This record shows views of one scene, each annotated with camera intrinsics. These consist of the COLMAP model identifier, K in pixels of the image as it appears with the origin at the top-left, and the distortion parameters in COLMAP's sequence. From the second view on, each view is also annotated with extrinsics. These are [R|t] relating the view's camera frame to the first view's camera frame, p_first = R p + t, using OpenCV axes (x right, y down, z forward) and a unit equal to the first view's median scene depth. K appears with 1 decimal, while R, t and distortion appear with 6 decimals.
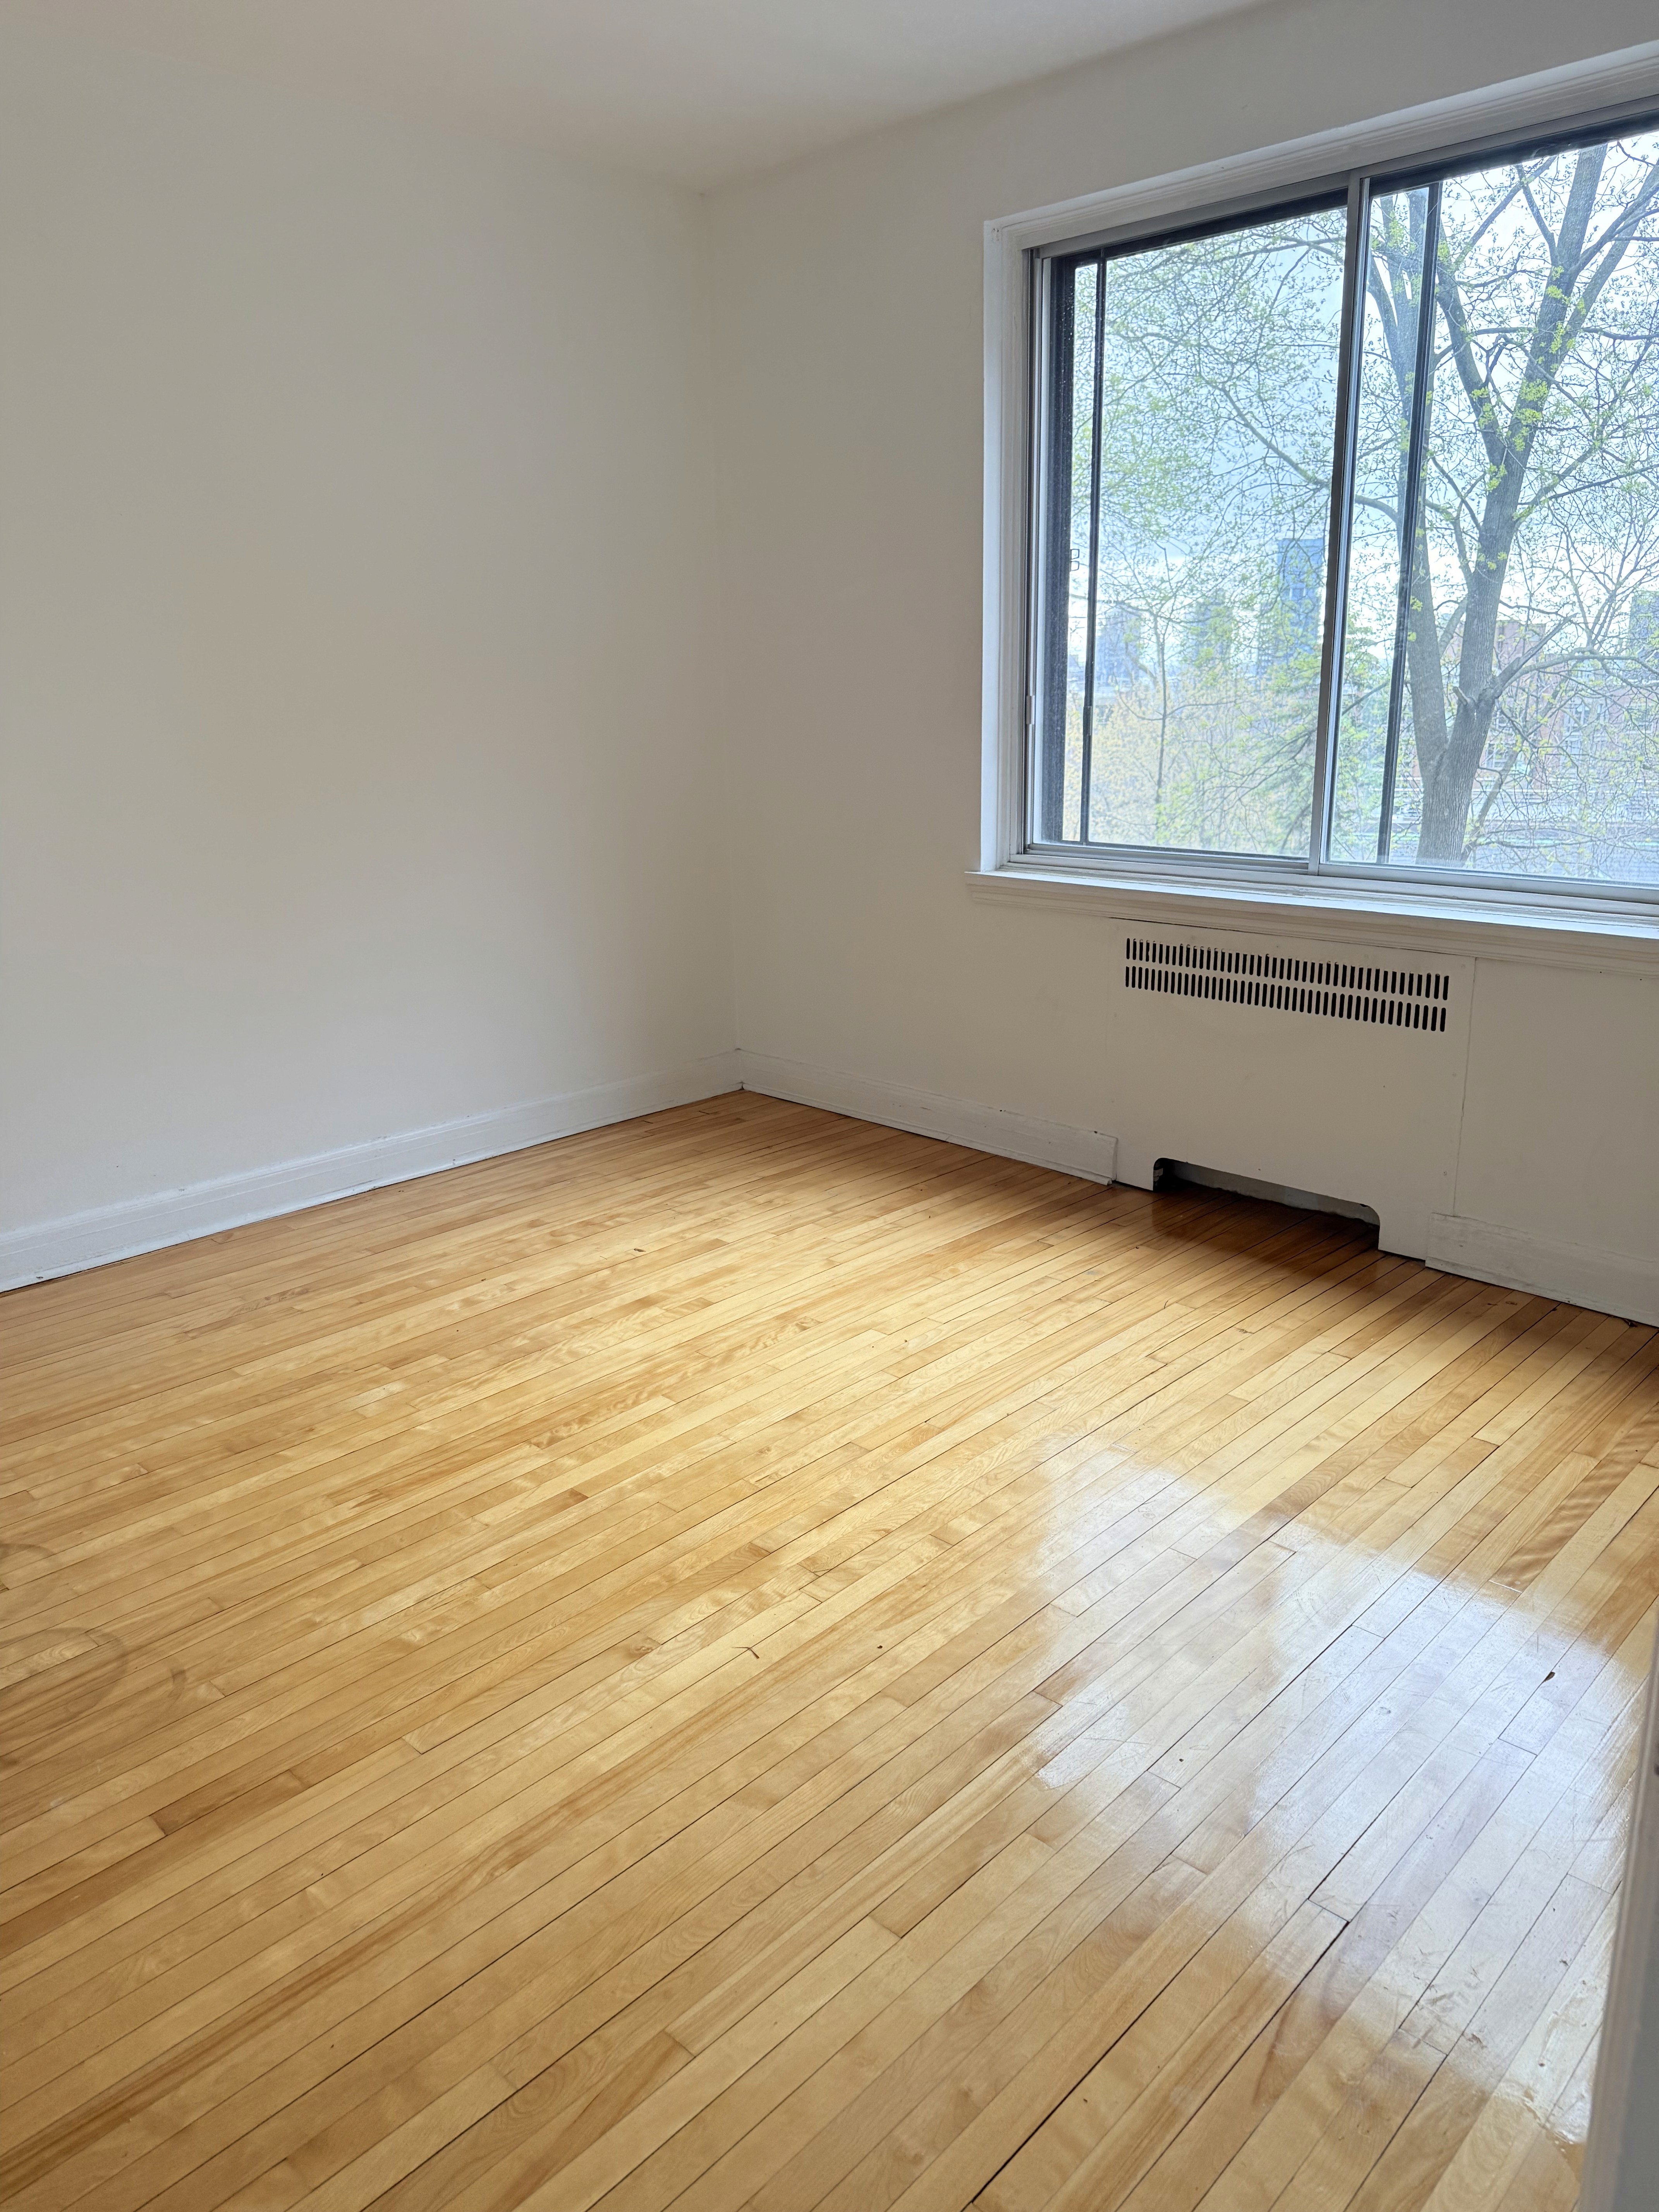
lens RADIAL K [[1589.9, 0, 829.5], [0, 1589.9, 1106.0], [0, 0, 1]] dist [0.190616, -0.366533]
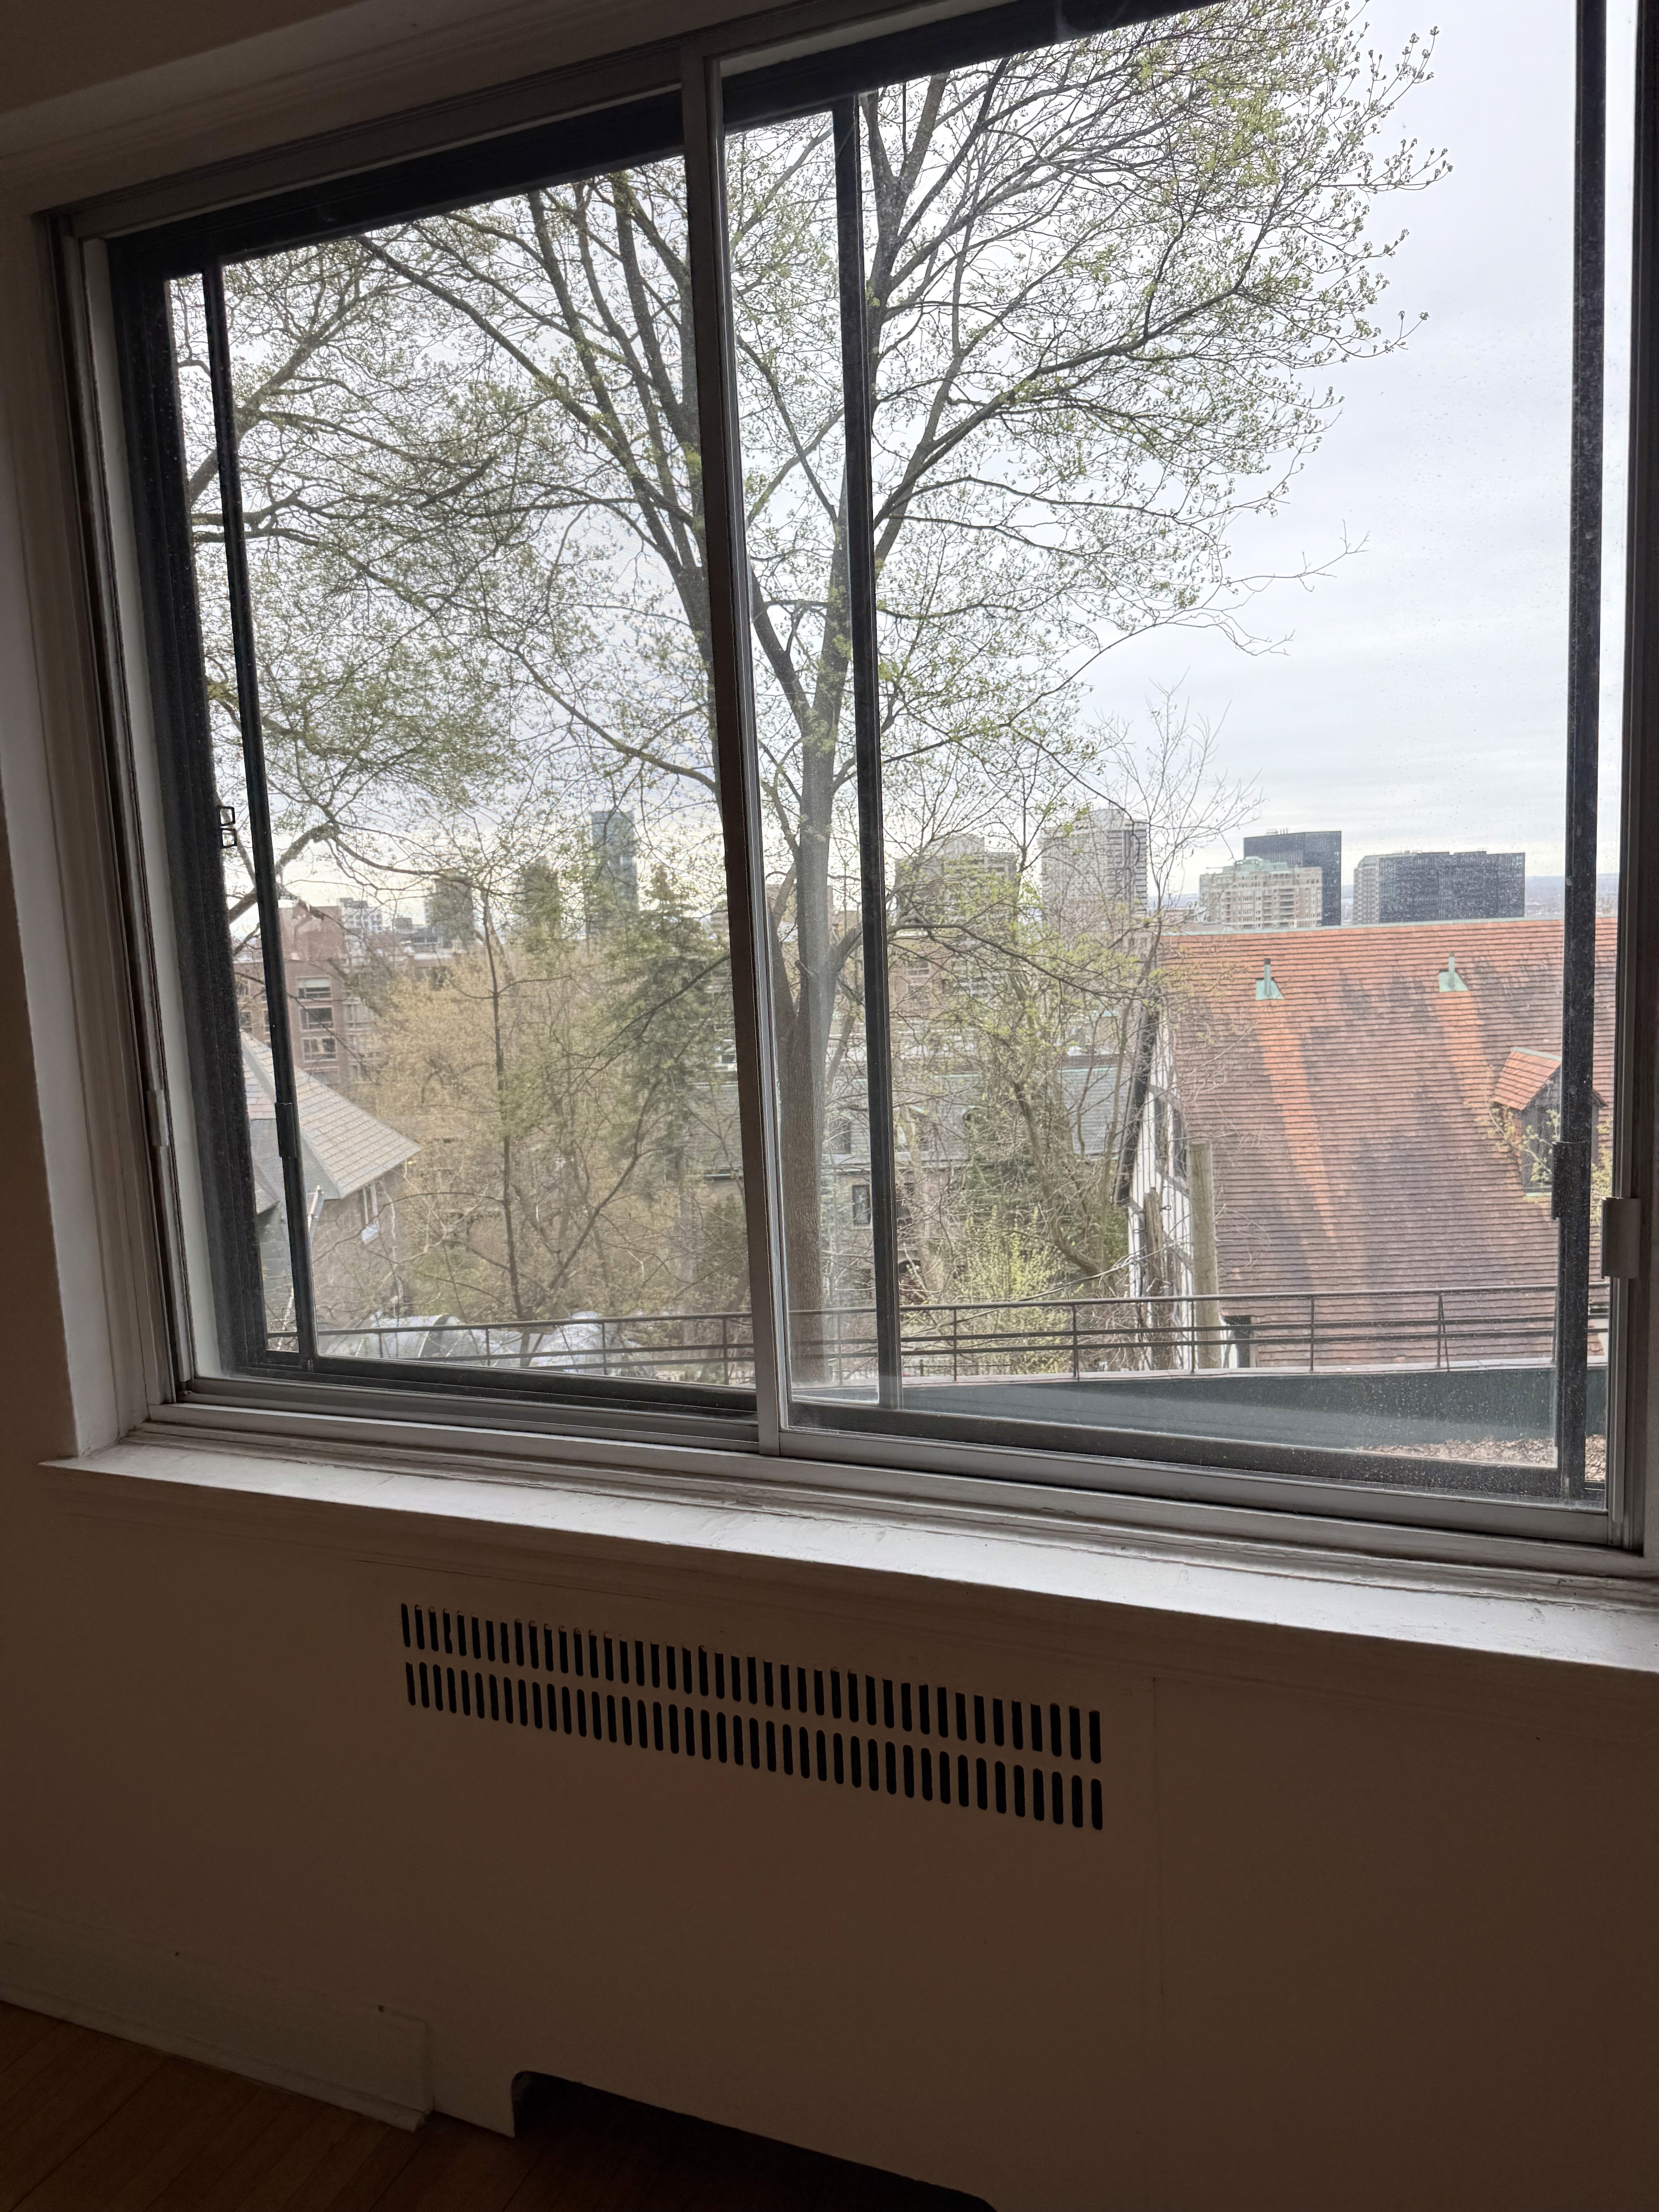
lens RADIAL K [[1534.4, 0, 829.5], [0, 1534.4, 1106.0], [0, 0, 1]] dist [0.007425, 0.000825]
pose [[0.918433, -0.073368, 0.388713, 0.127806], [0.129505, 0.984265, -0.120213, -0.163617], [-0.373777, 0.160748, 0.913483, 0.490091]]
